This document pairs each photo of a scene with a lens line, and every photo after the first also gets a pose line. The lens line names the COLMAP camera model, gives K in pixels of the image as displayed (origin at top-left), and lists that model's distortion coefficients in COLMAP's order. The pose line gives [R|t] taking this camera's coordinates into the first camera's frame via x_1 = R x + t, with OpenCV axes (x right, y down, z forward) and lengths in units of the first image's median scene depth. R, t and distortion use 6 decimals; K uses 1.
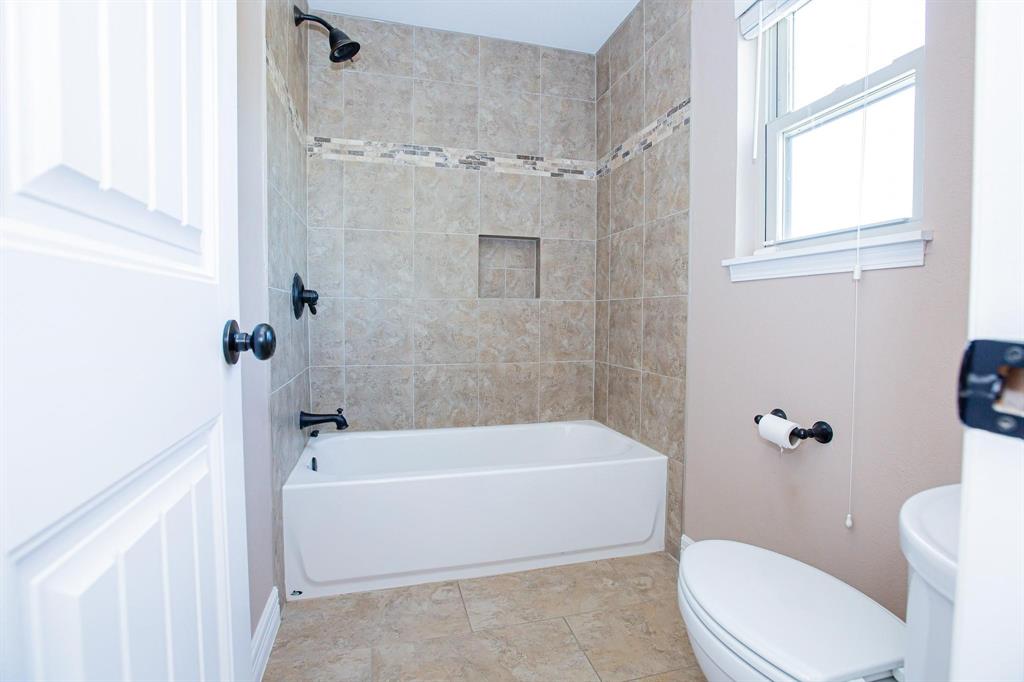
lens RADIAL K [[463.7, 0, 513.0], [0, 463.7, 338.5], [0, 0, 1]] dist [-0.039749, 0.011121]
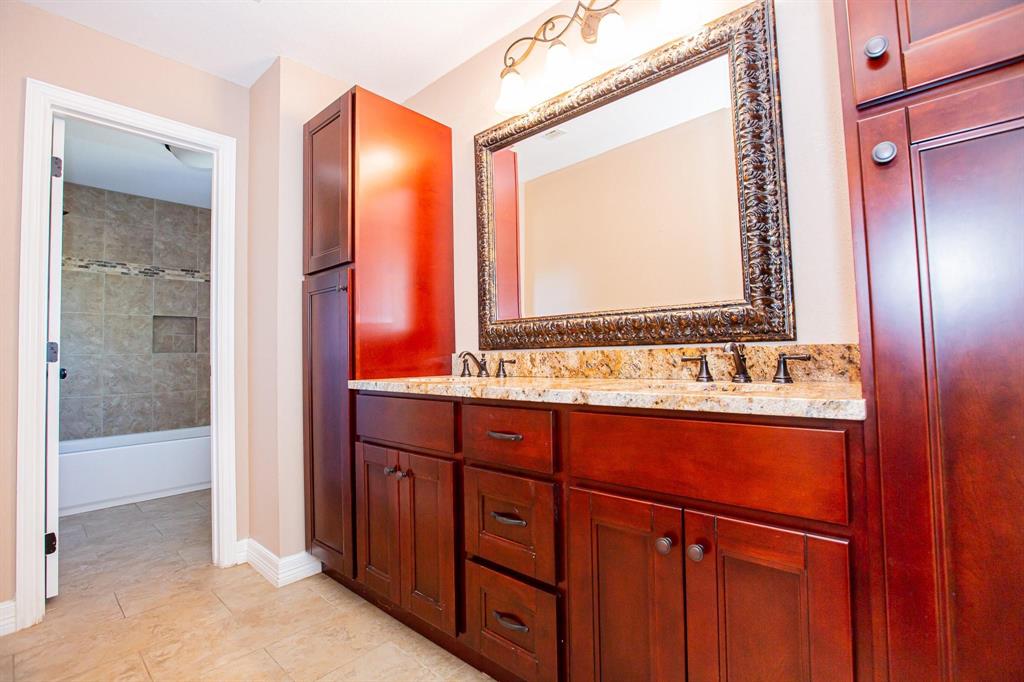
lens RADIAL K [[463.7, 0, 511.7], [0, 463.7, 338.1], [0, 0, 1]] dist [-0.039749, 0.011121]
pose [[0.840738, -0.002739, 0.541435, 0.128366], [0.052116, 0.995754, -0.075887, 0.049920], [-0.538928, 0.092018, 0.837311, -1.078568]]
